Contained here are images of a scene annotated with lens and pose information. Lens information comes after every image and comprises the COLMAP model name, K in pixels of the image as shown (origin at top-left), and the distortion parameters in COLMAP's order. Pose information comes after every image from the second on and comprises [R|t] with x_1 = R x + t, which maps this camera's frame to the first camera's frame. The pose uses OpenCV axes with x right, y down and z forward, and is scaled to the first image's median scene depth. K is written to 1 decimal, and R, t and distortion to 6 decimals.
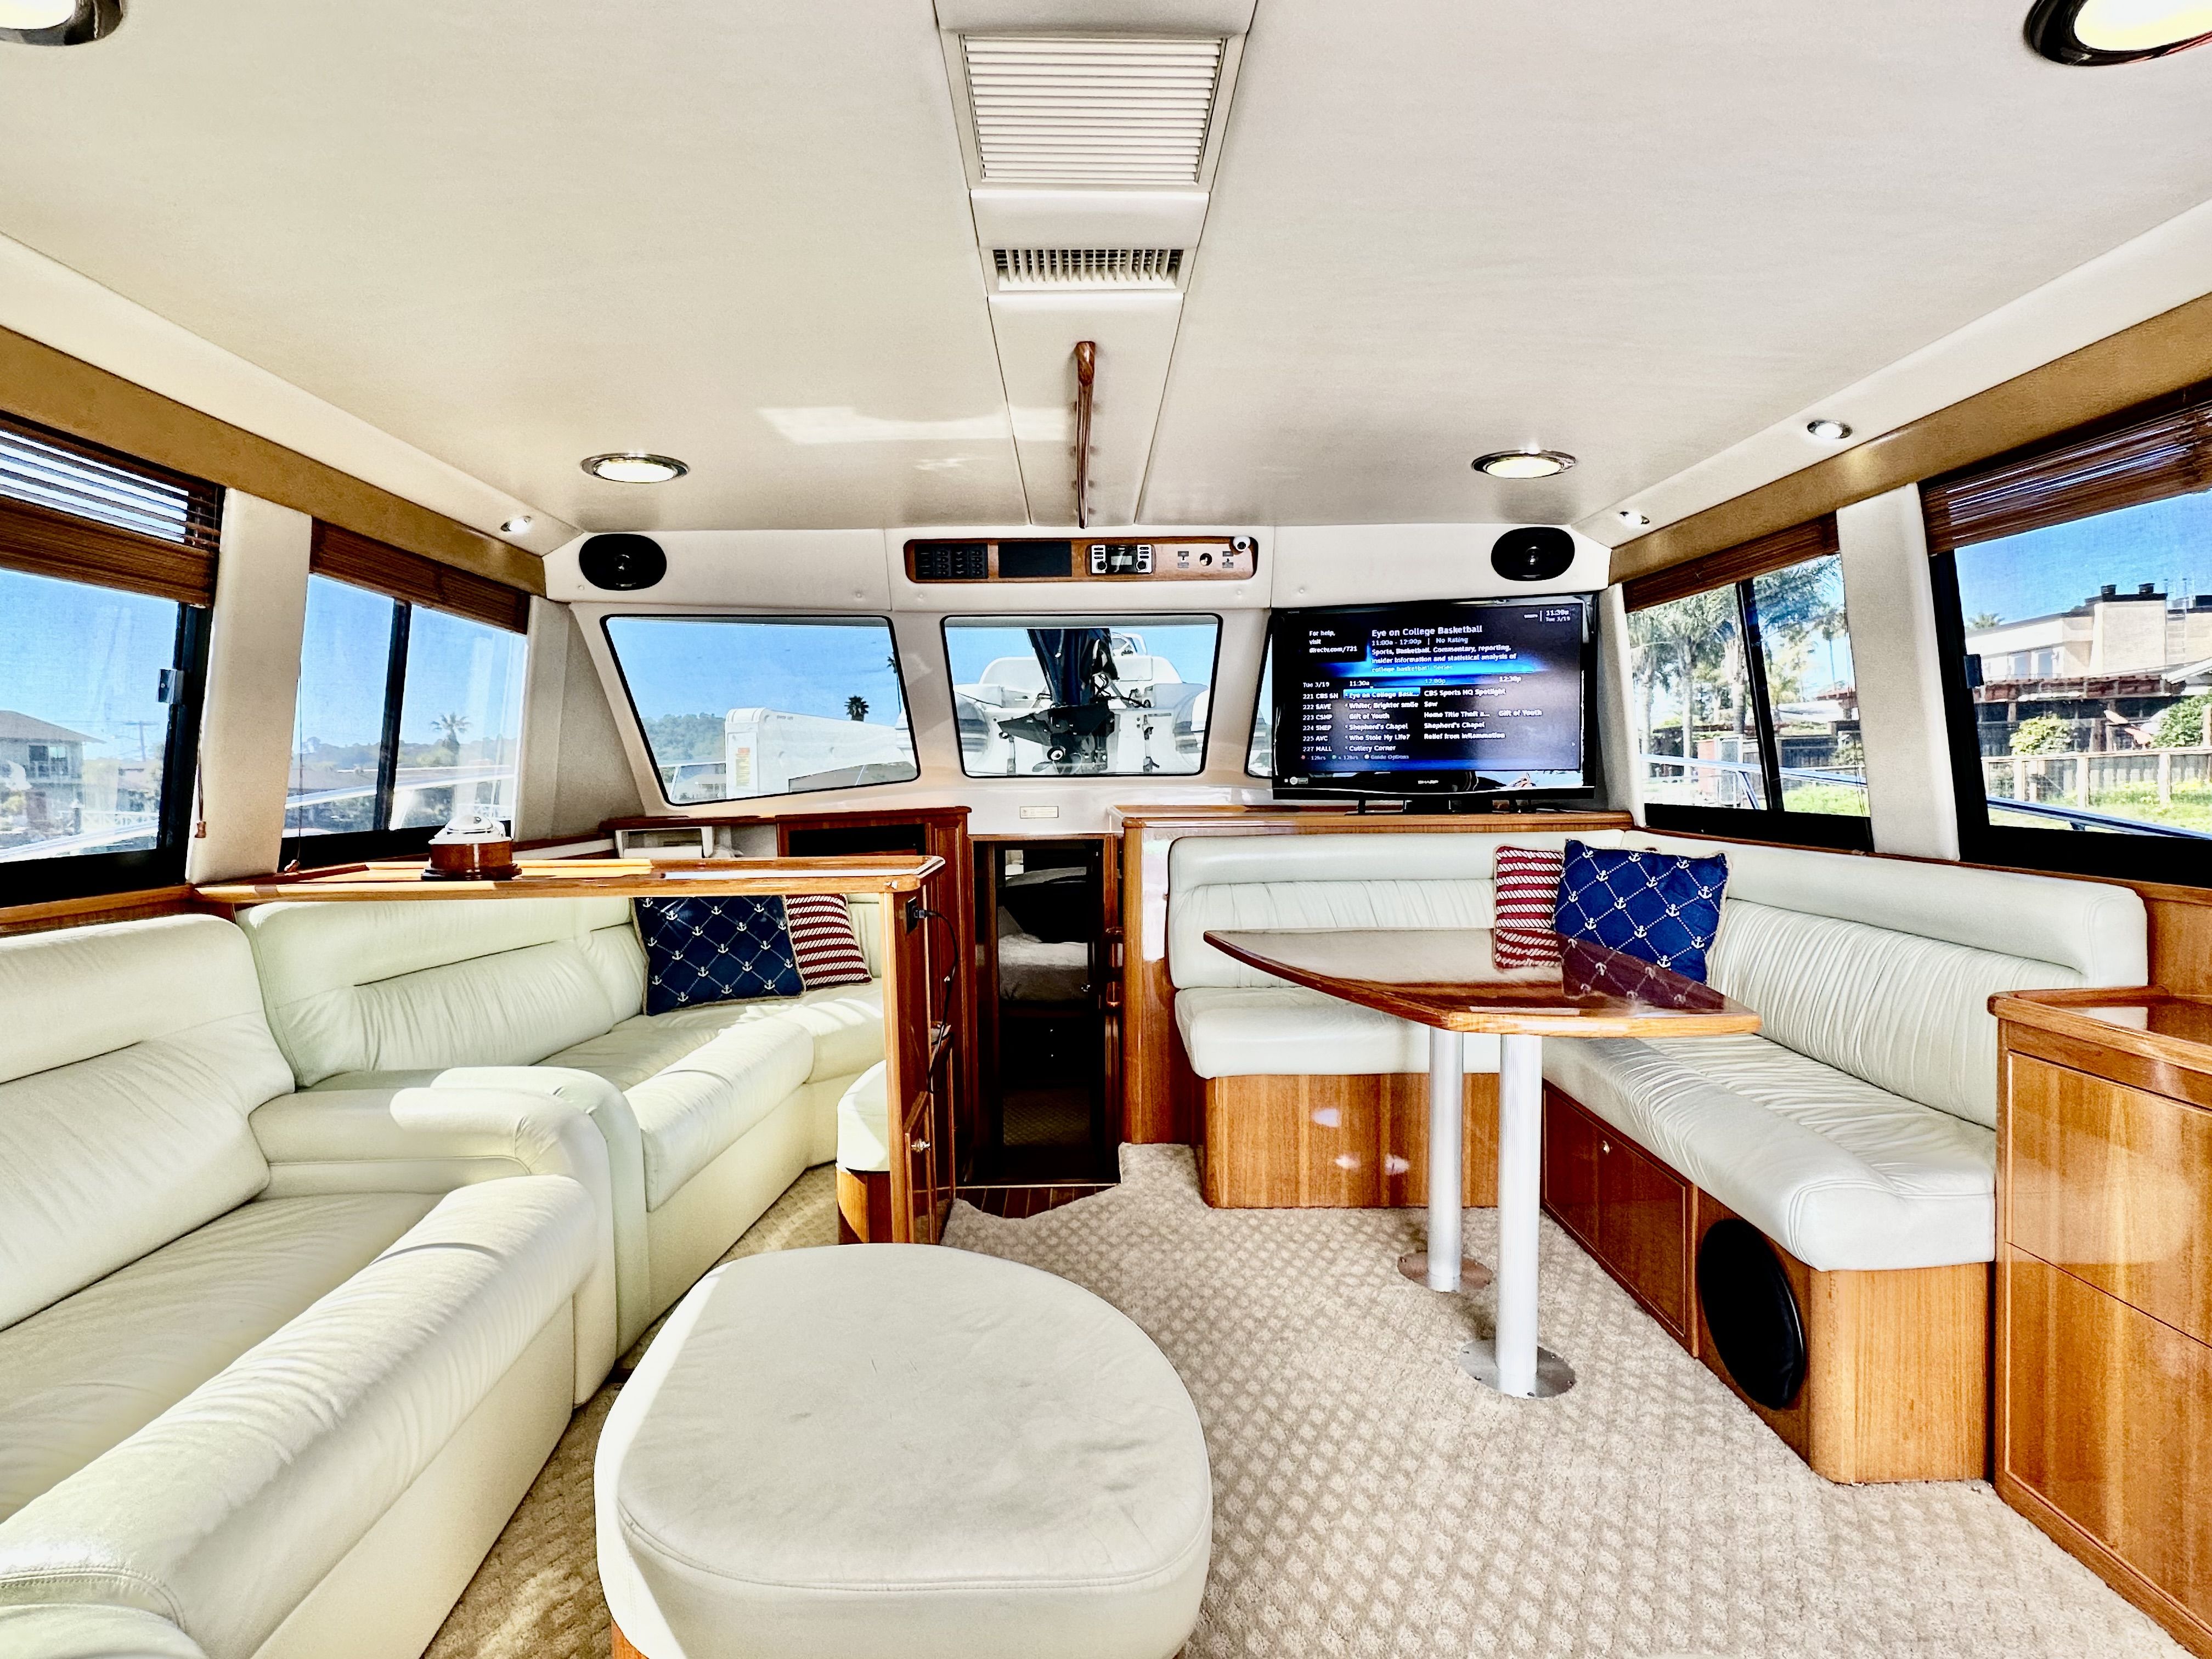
lens RADIAL K [[1078.9, 0, 1113.9], [0, 1078.9, 832.6], [0, 0, 1]] dist [0.003044, 0.000254]
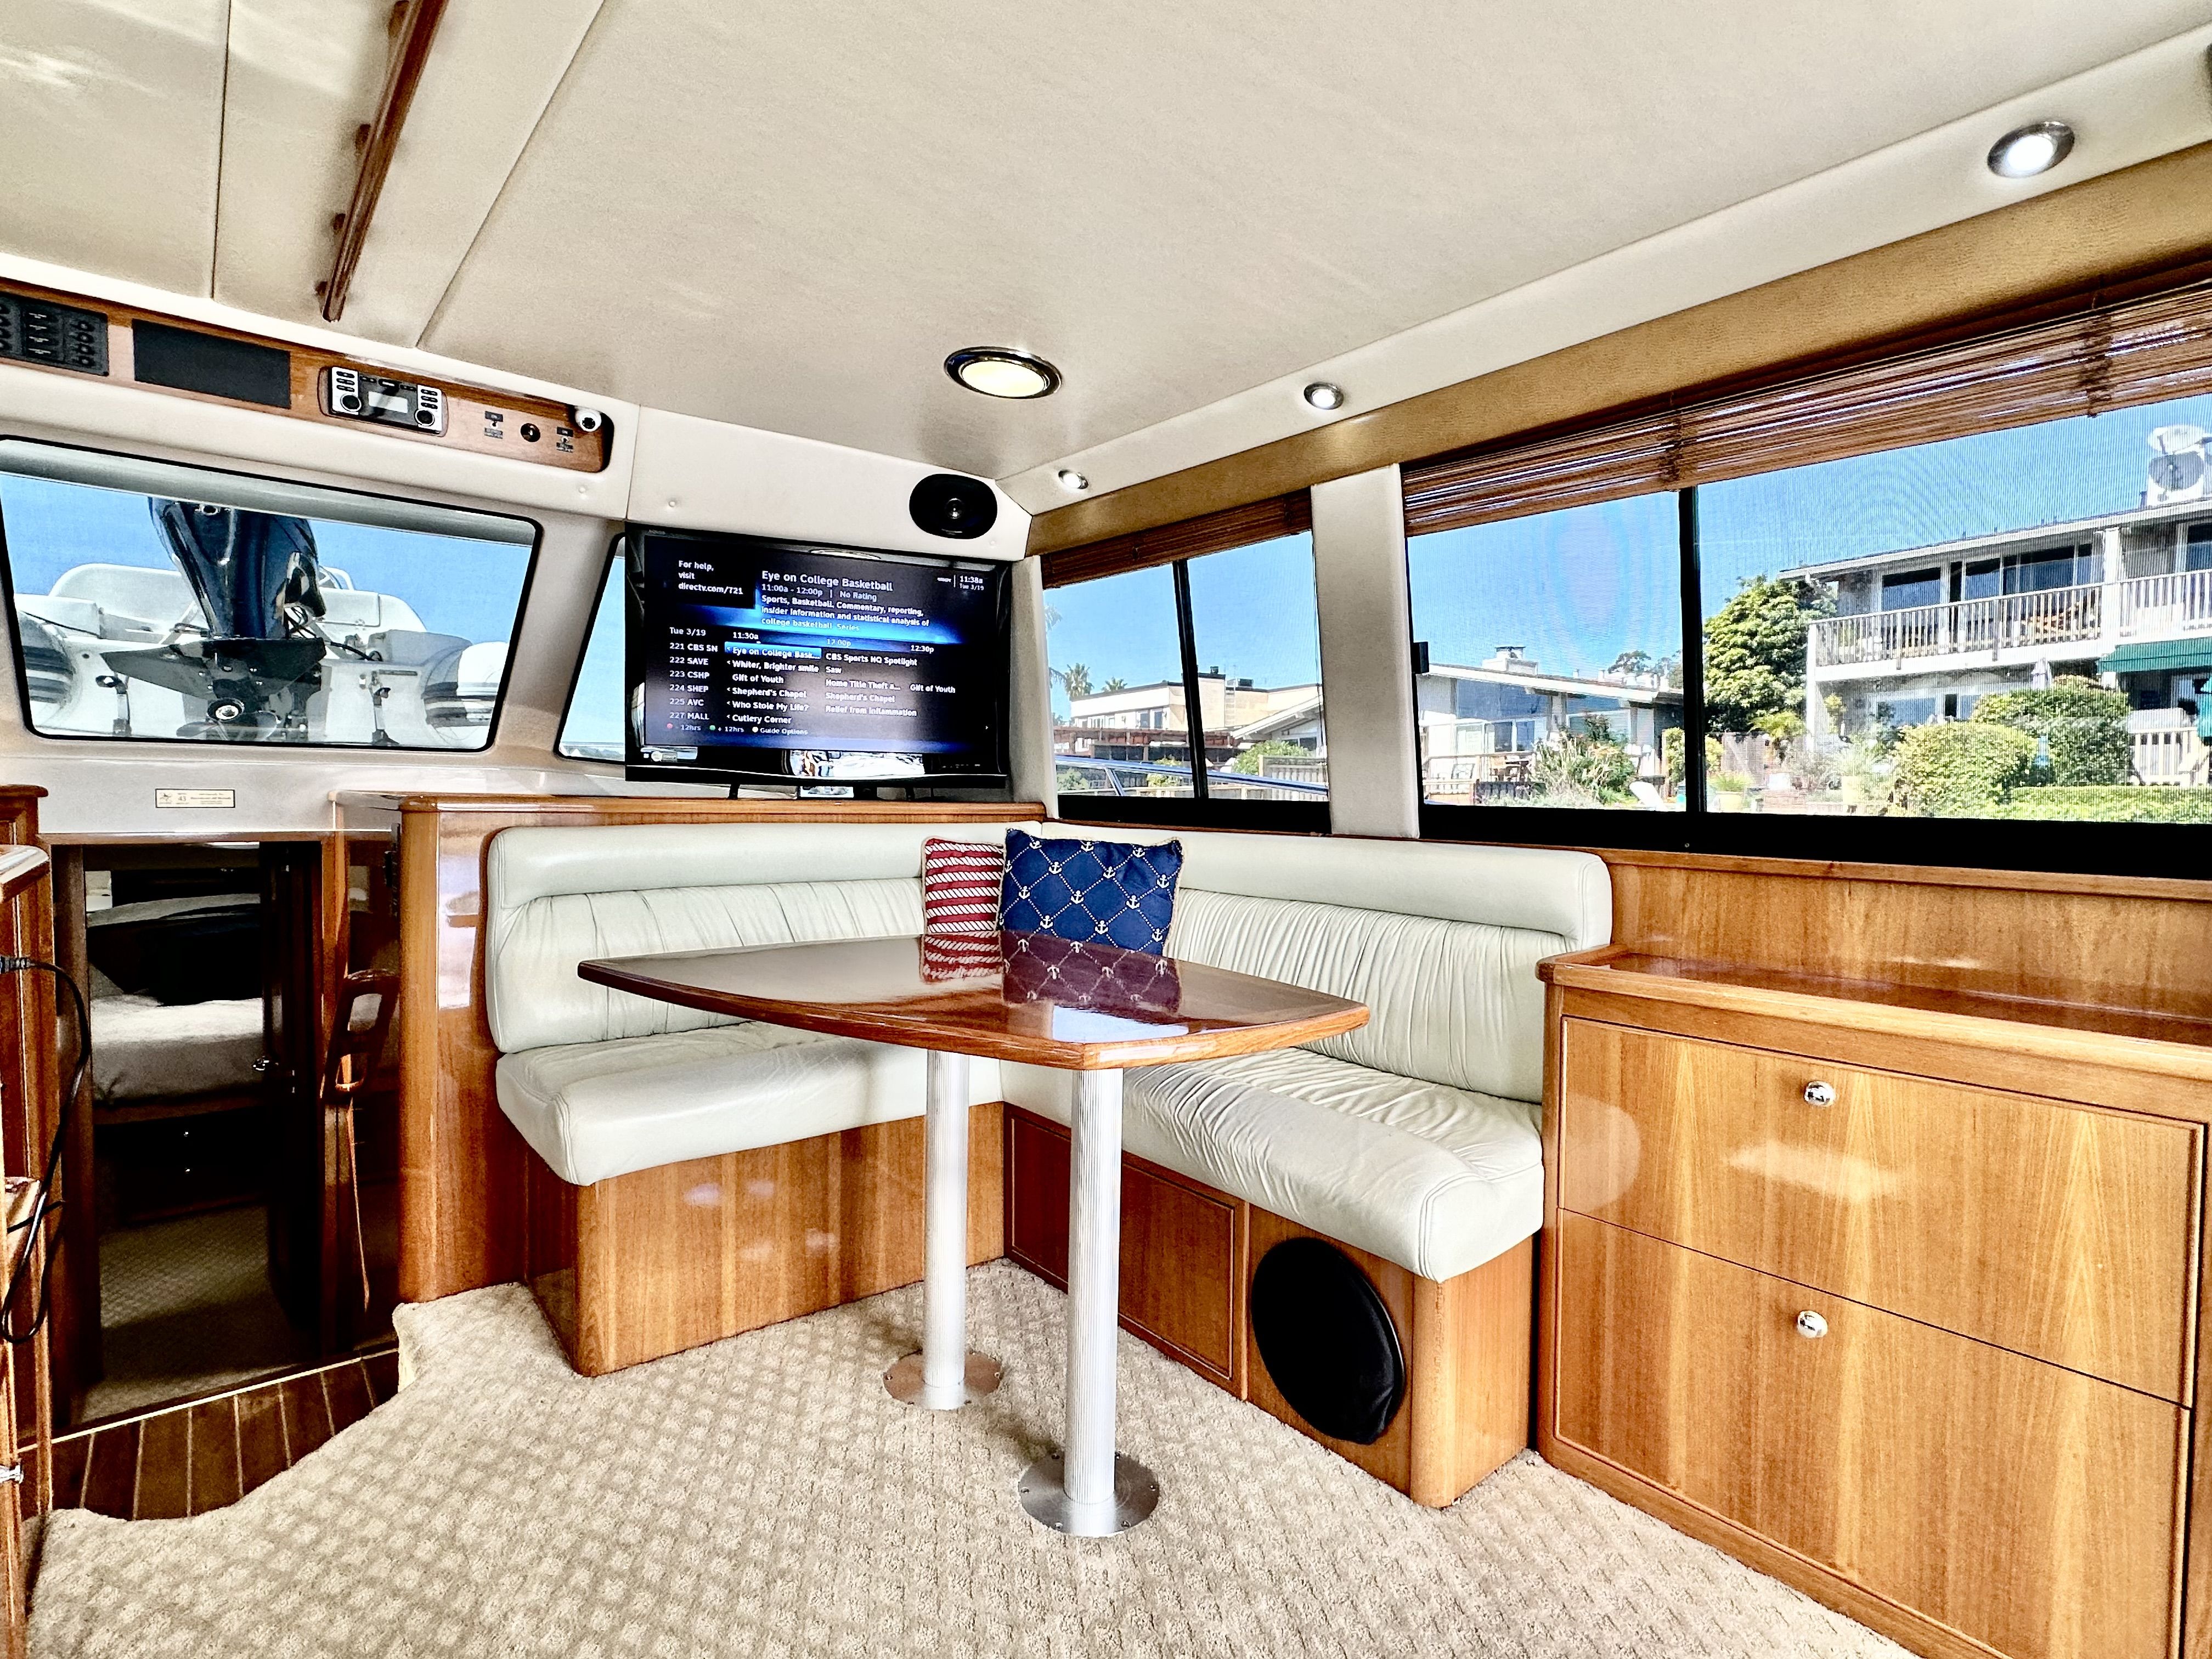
lens RADIAL K [[1079.4, 0, 1099.6], [0, 1079.4, 840.3], [0, 0, 1]] dist [0.001782, -0.000390]
pose [[0.783871, -0.001280, 0.620922, -0.074437], [0.008792, 0.999920, -0.009038, 0.025436], [-0.620861, 0.012544, 0.783820, 0.275864]]
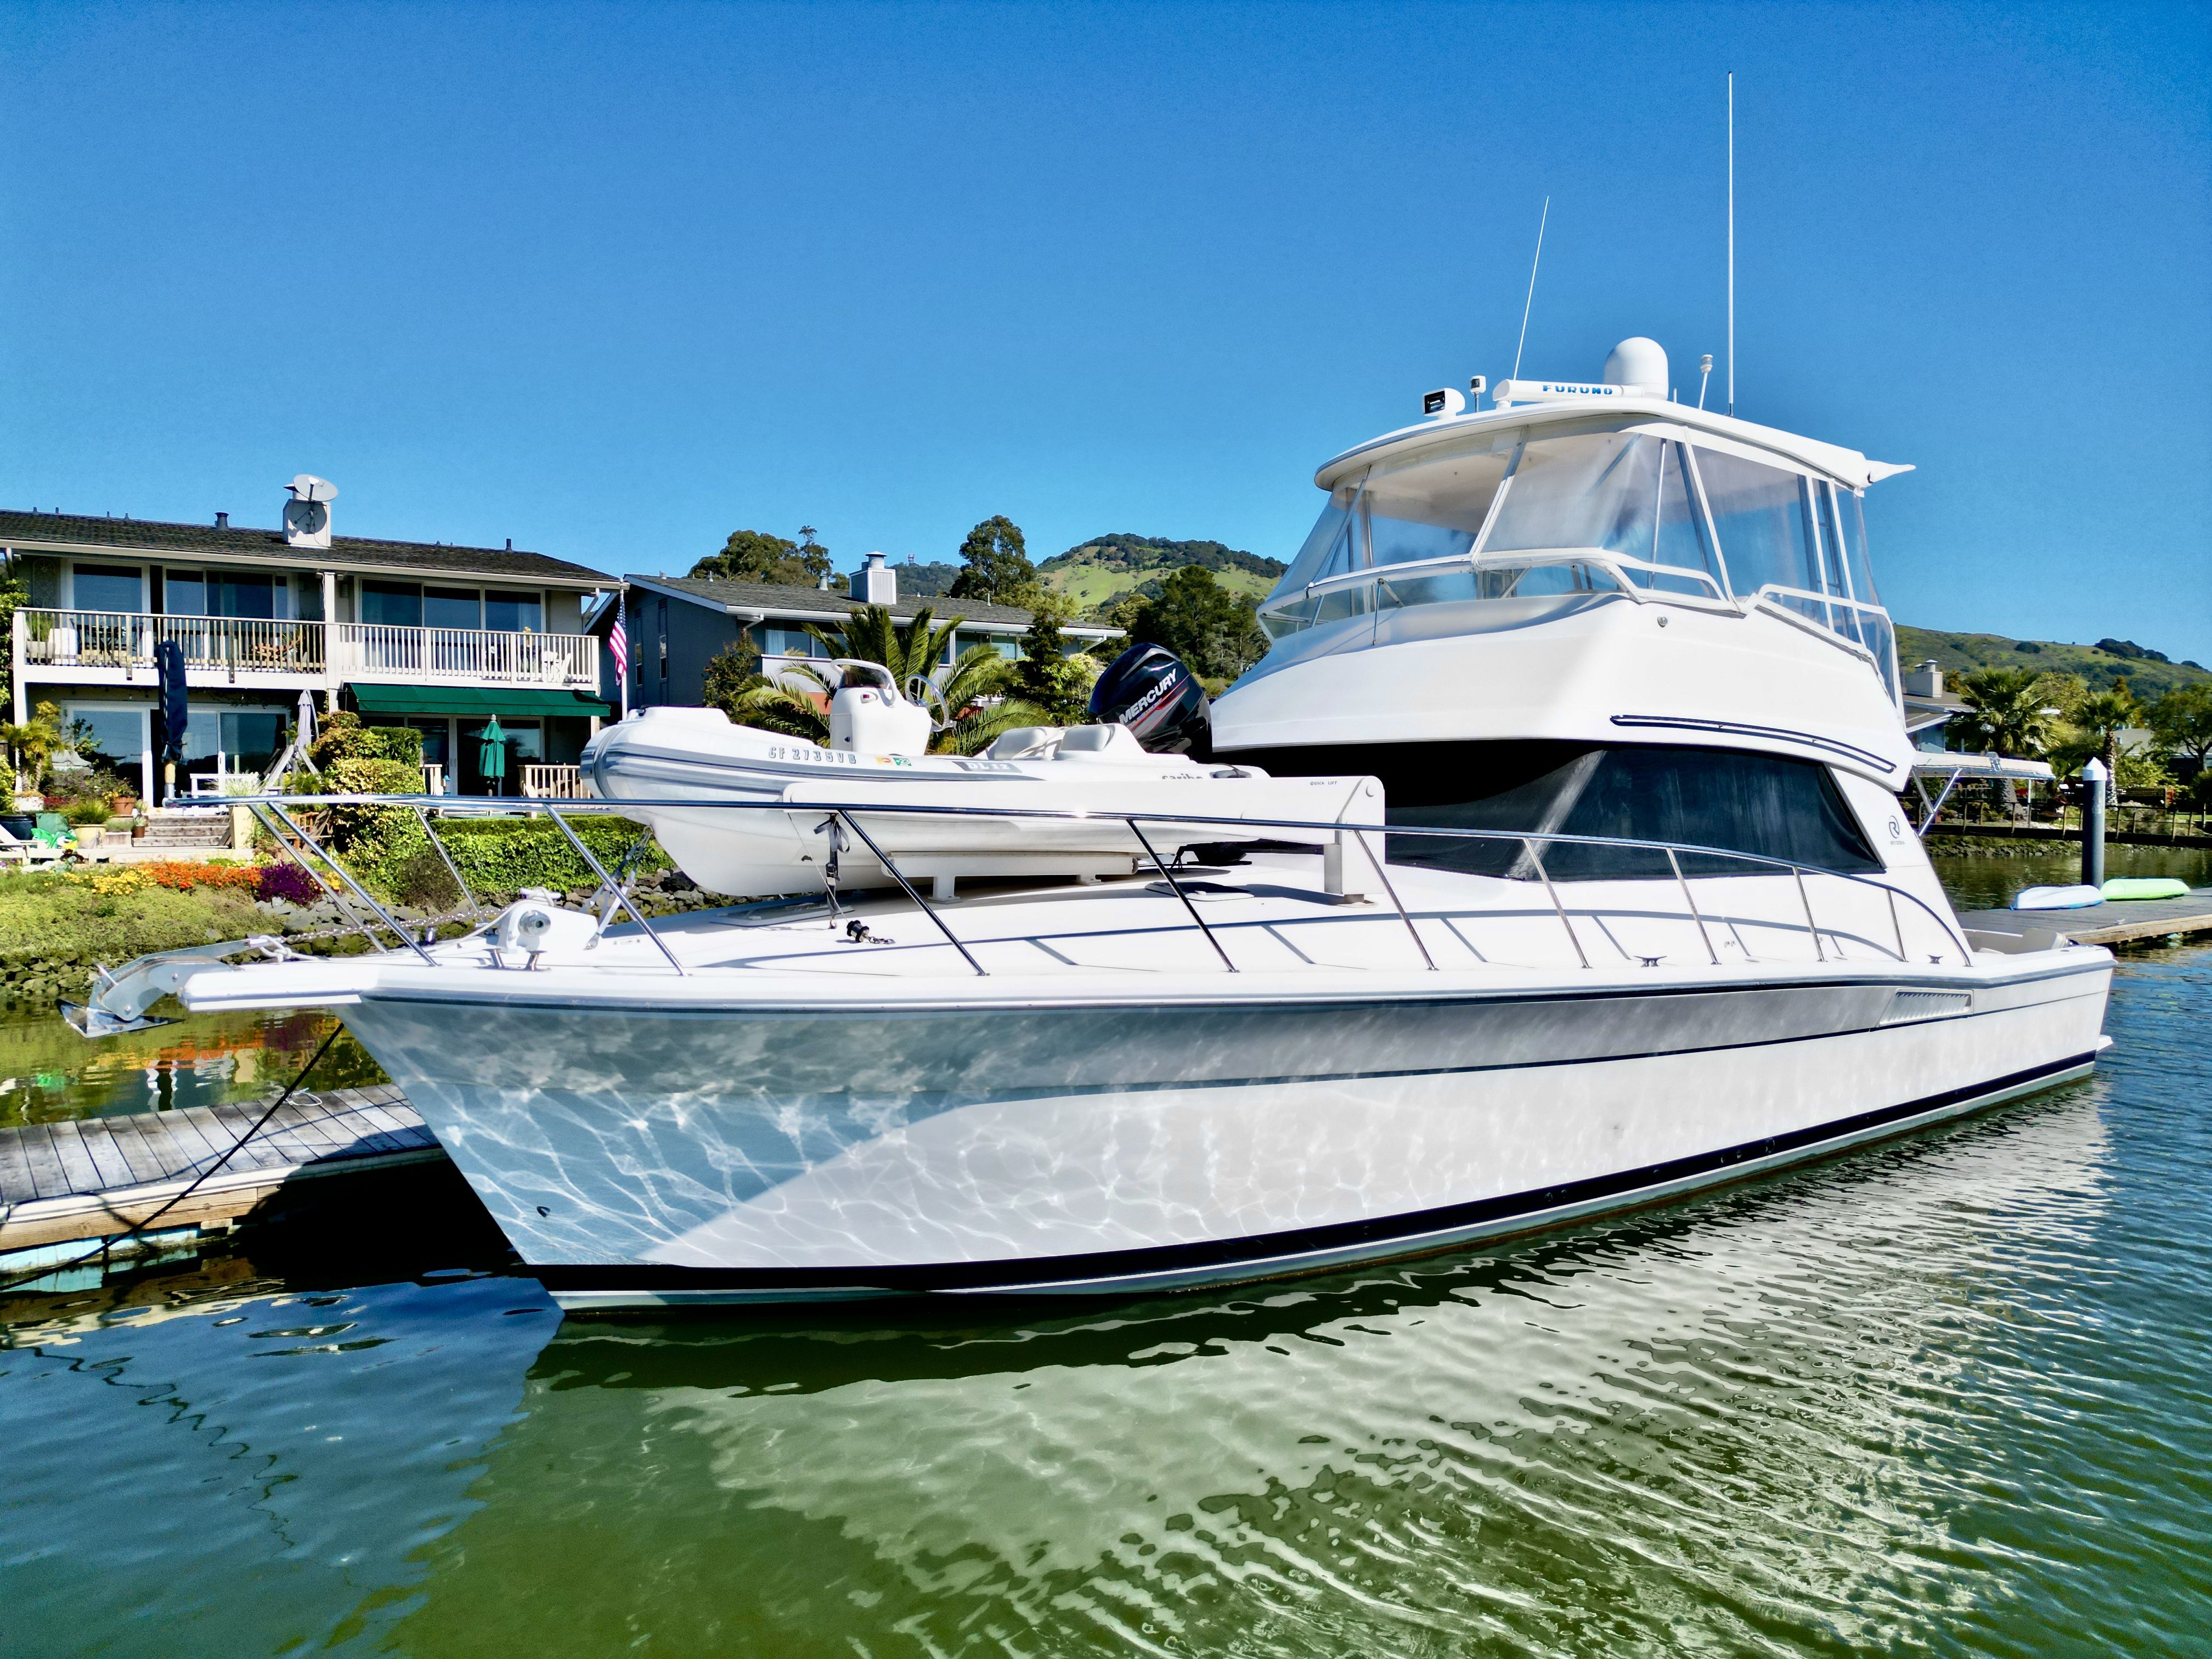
lens RADIAL K [[1542.0, 0, 1106.4], [0, 1542.0, 808.4], [0, 0, 1]] dist [0.047594, -0.045593]
pose [[-0.612495, 0.019155, 0.790243, -2.680957], [0.052036, 0.998515, 0.016128, -0.286008], [-0.788760, 0.050999, -0.612582, 4.586234]]
